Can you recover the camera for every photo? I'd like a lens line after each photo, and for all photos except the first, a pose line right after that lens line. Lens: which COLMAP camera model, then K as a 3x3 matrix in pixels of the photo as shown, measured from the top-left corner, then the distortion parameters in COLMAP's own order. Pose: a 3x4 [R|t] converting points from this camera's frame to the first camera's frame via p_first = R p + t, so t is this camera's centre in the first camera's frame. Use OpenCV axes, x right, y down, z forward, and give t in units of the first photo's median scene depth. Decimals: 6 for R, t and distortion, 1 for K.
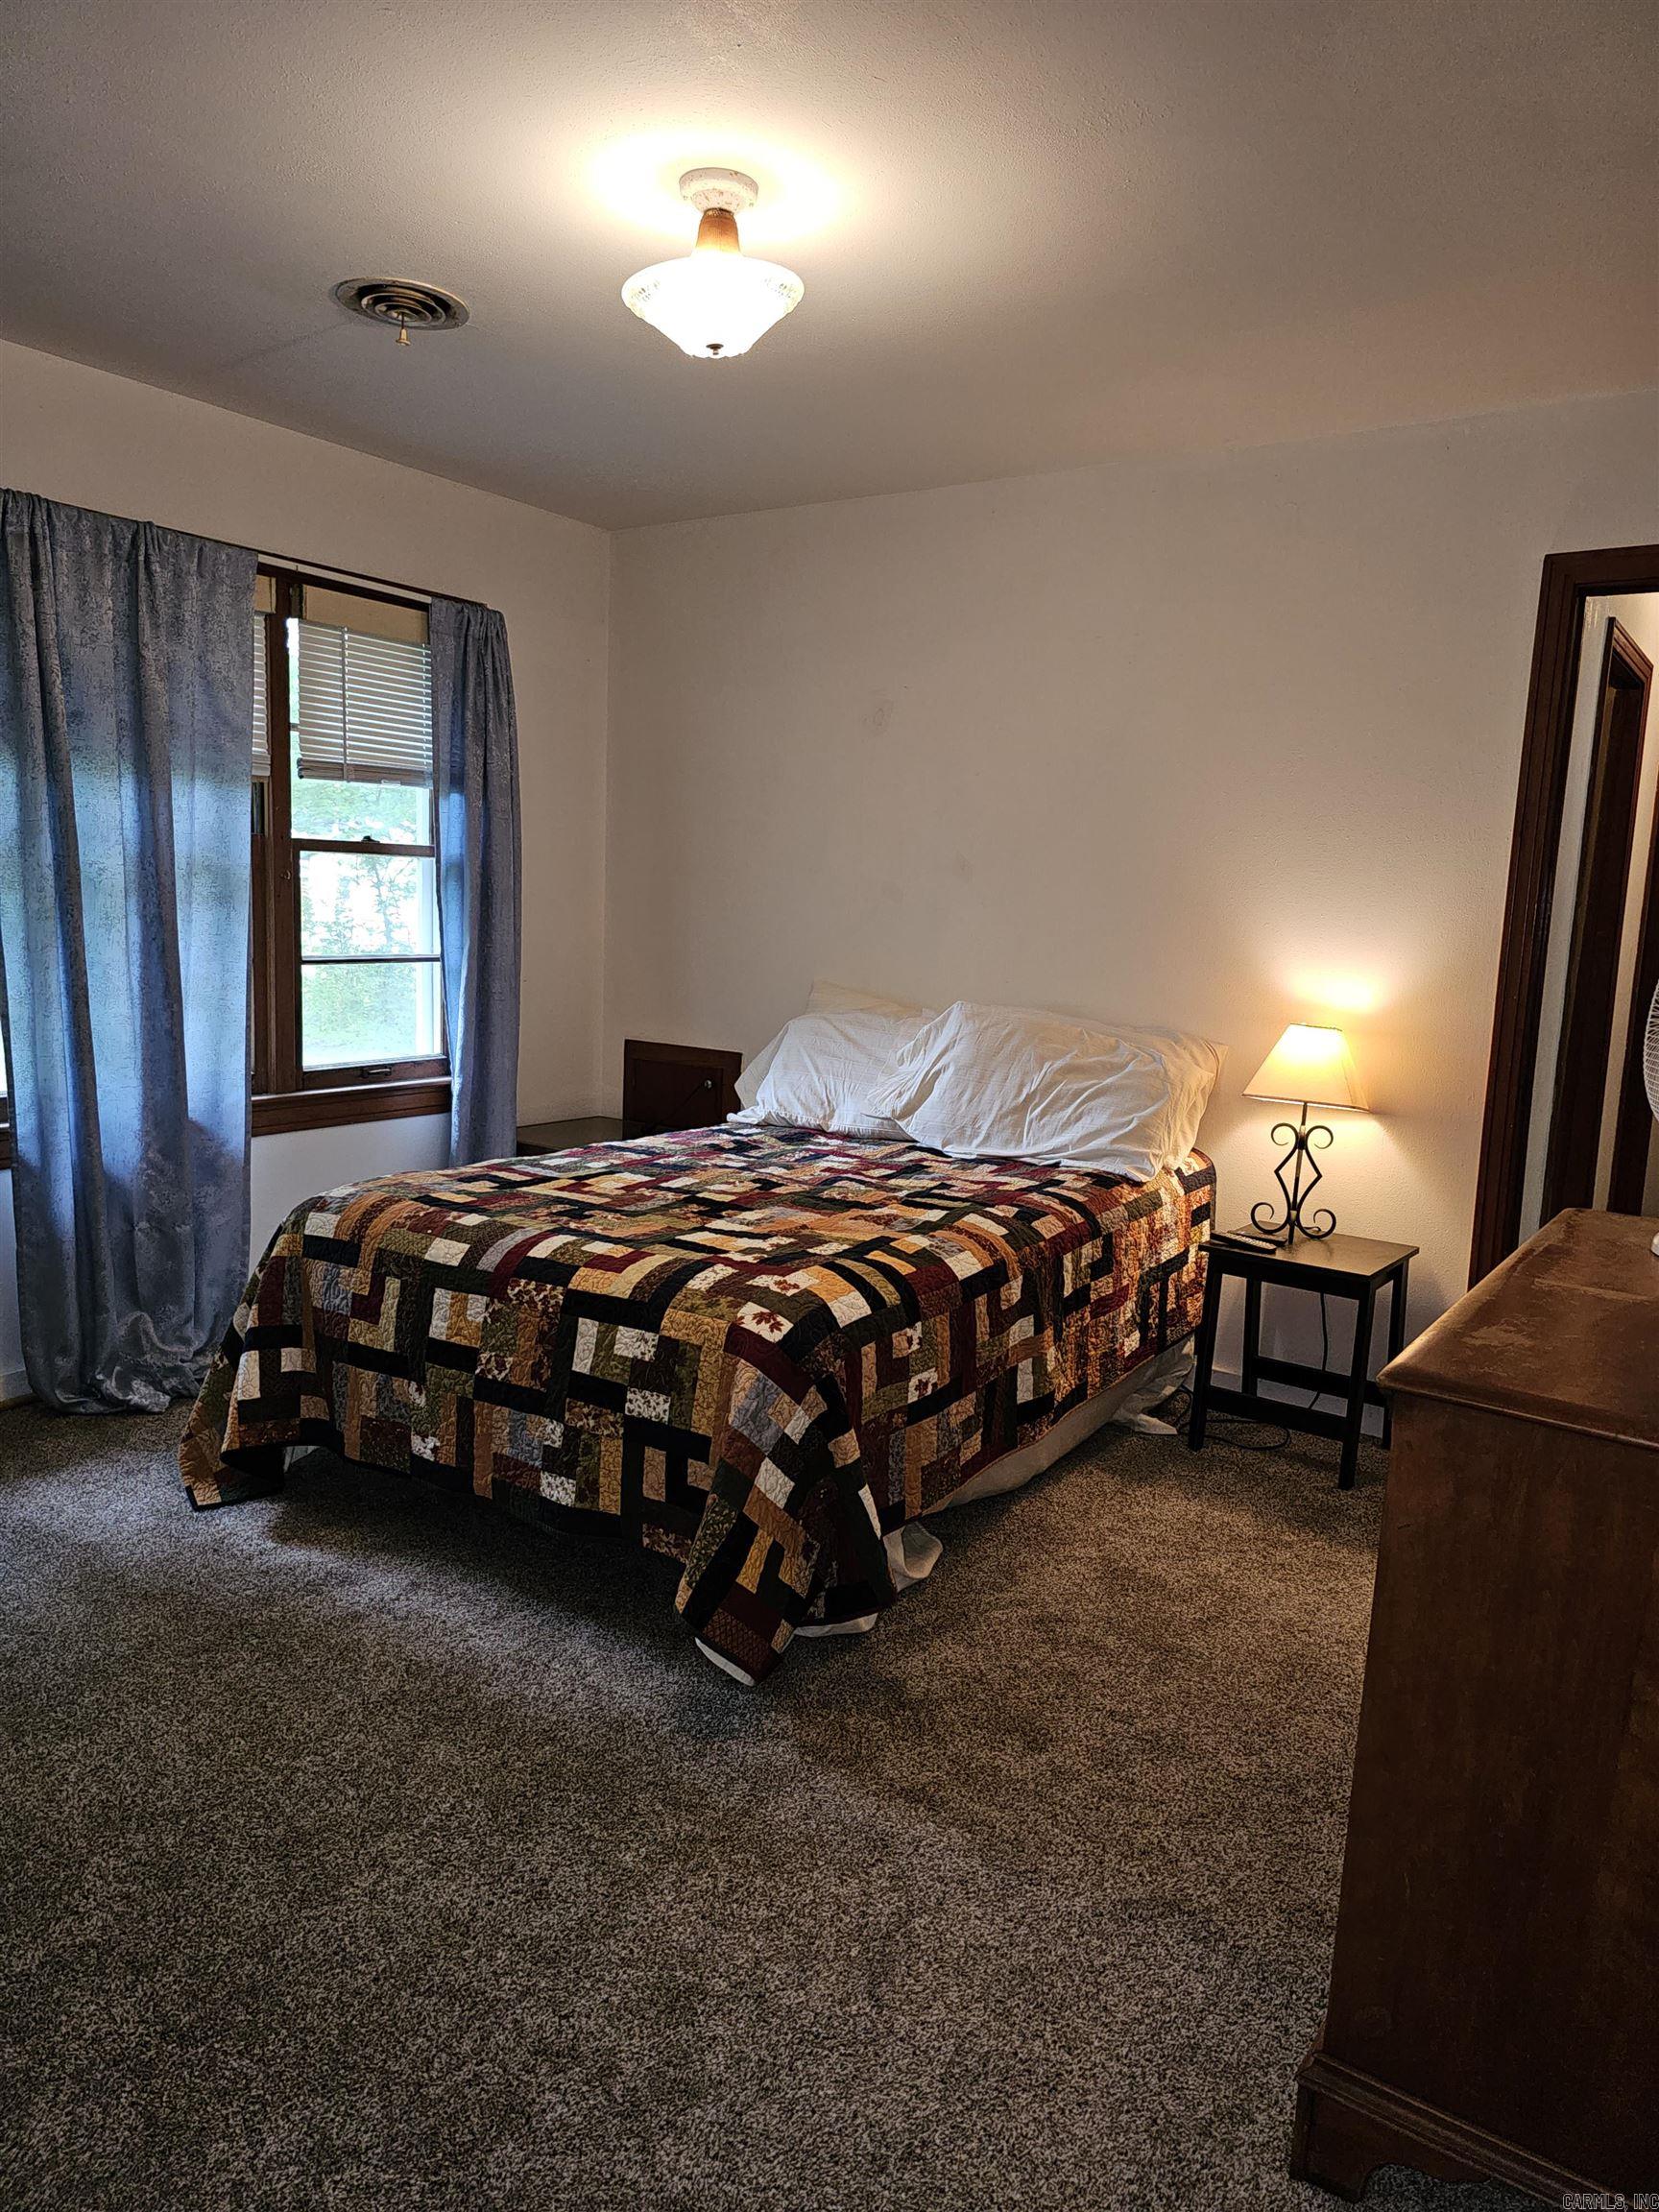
lens RADIAL K [[1469.9, 0, 823.3], [0, 1469.9, 1114.0], [0, 0, 1]] dist [0.026962, -0.001942]
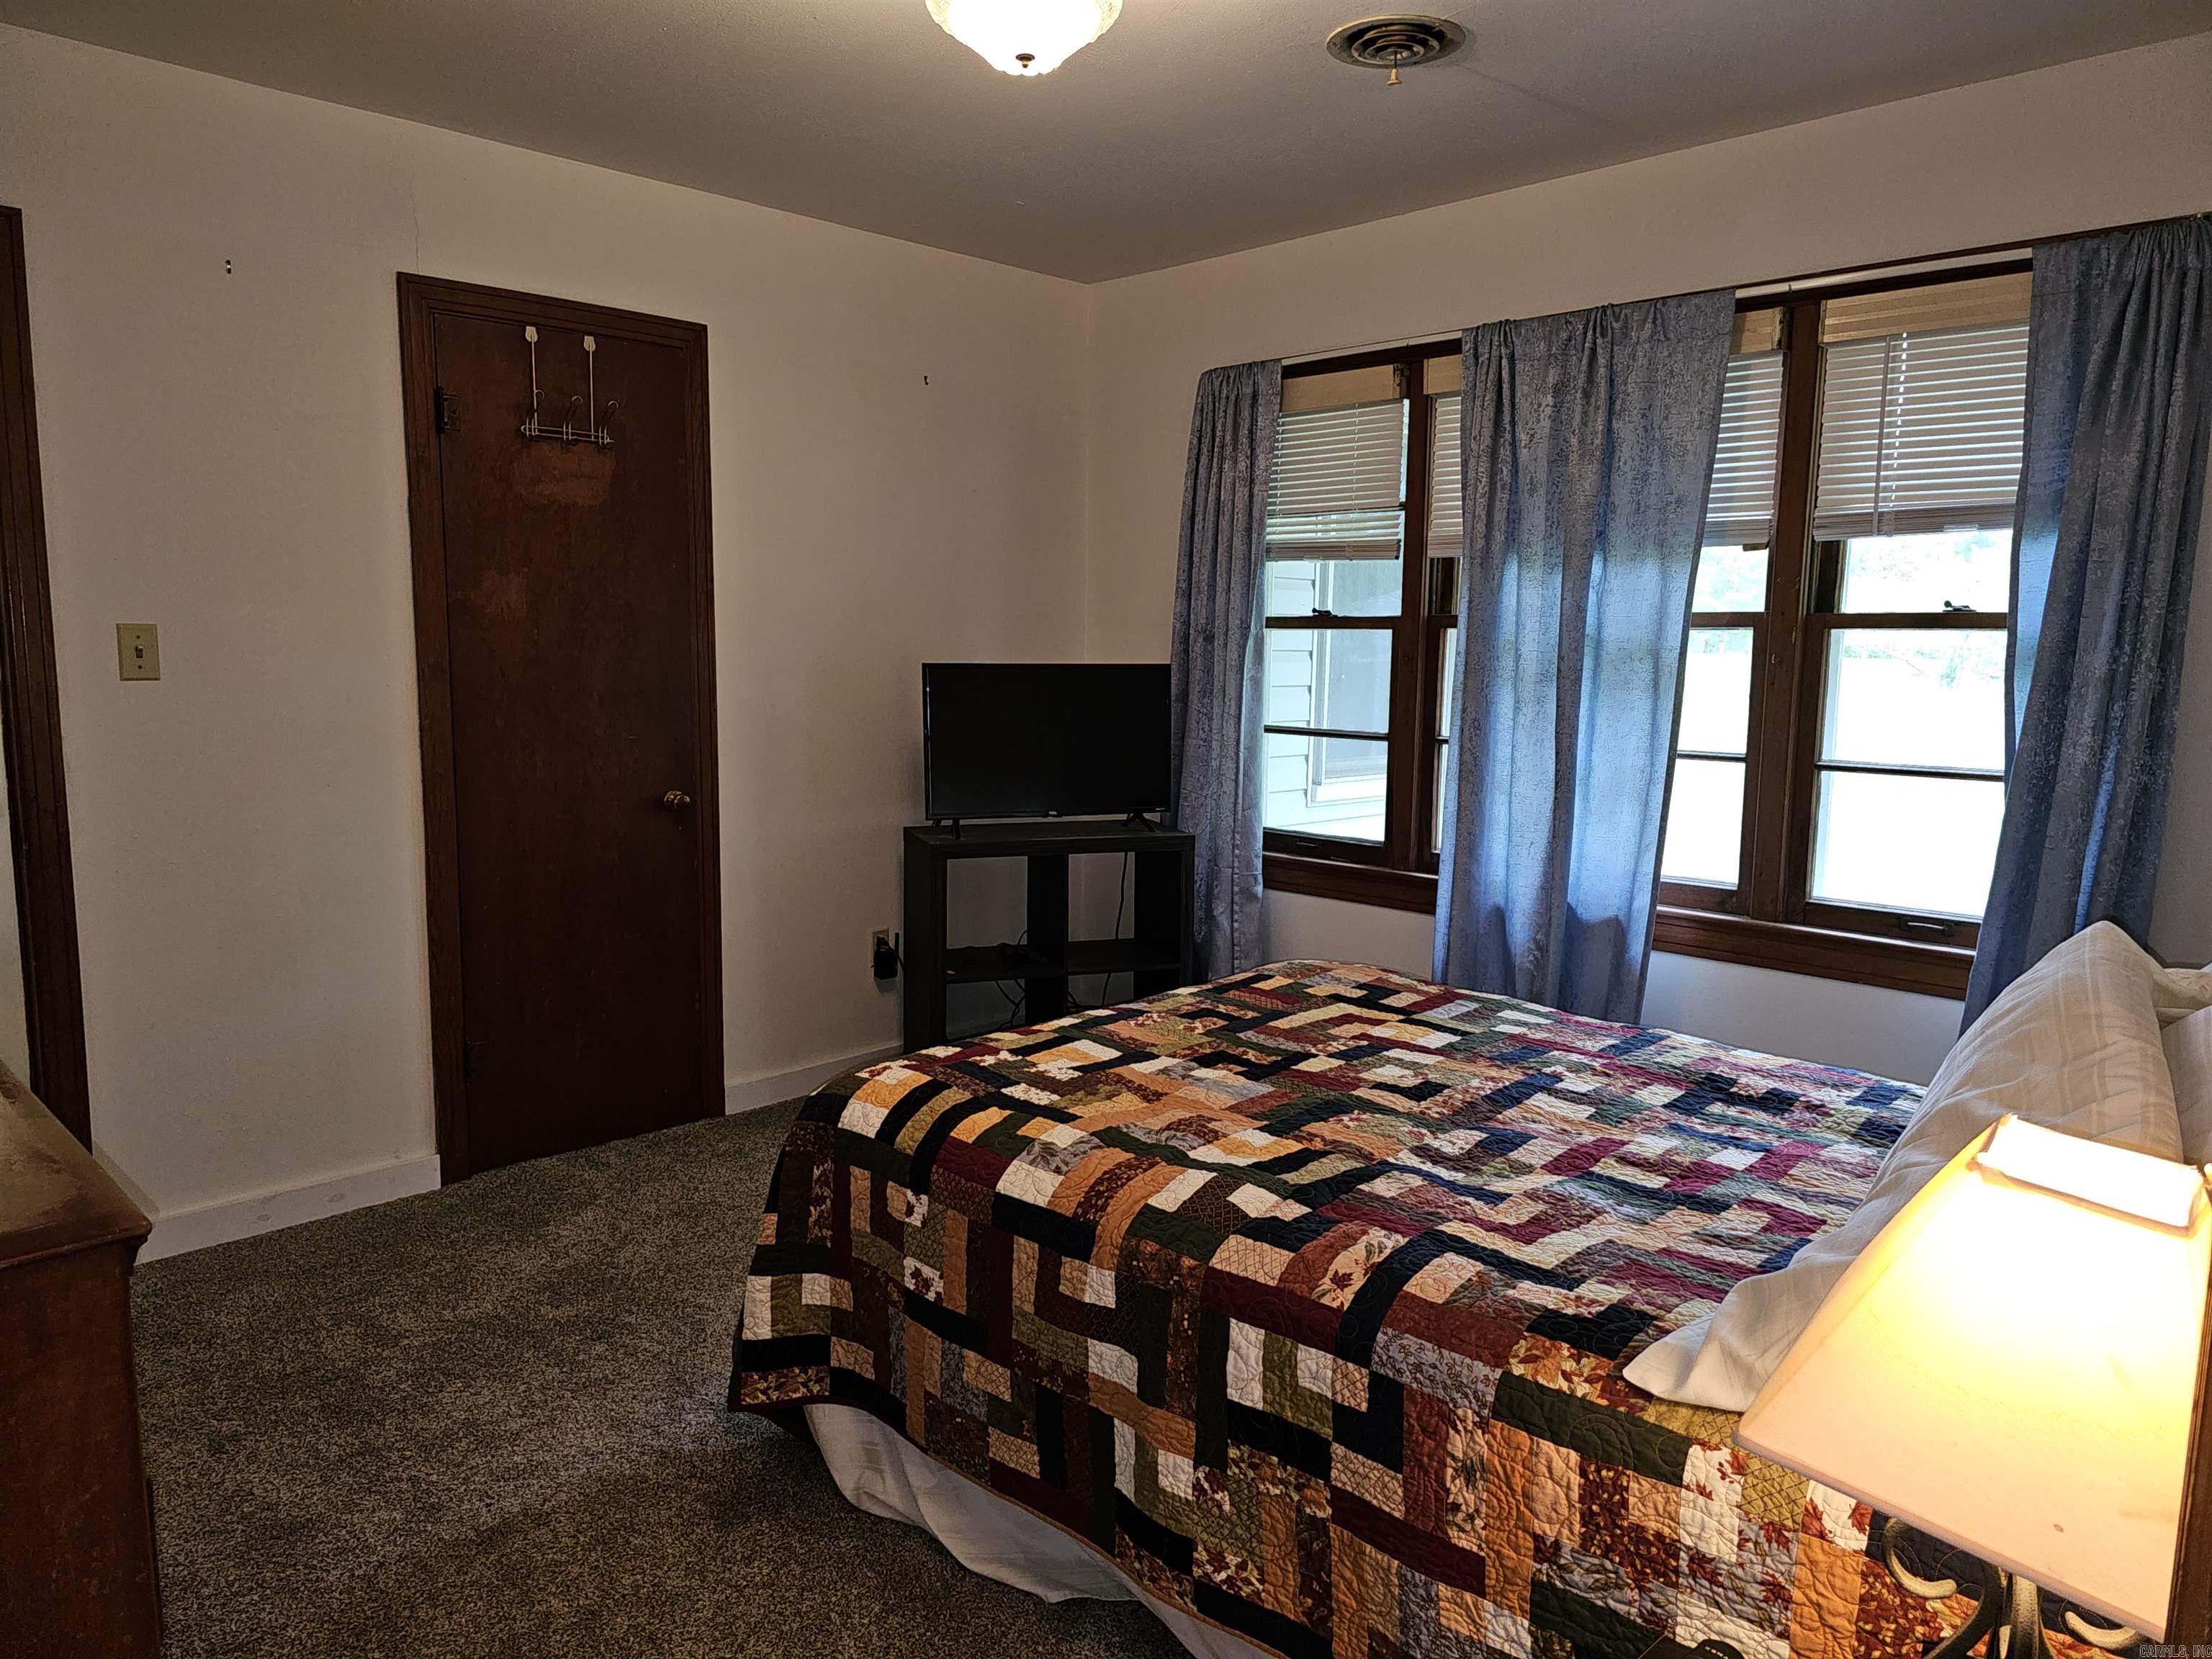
lens RADIAL K [[1469.9, 0, 1103.7], [0, 1469.9, 830.0], [0, 0, 1]] dist [0.026962, -0.001942]
pose [[-0.165278, 0.089437, -0.982183, 0.697413], [-0.168299, 0.978715, 0.117442, -0.135164], [0.971781, 0.184711, -0.146708, 1.026932]]
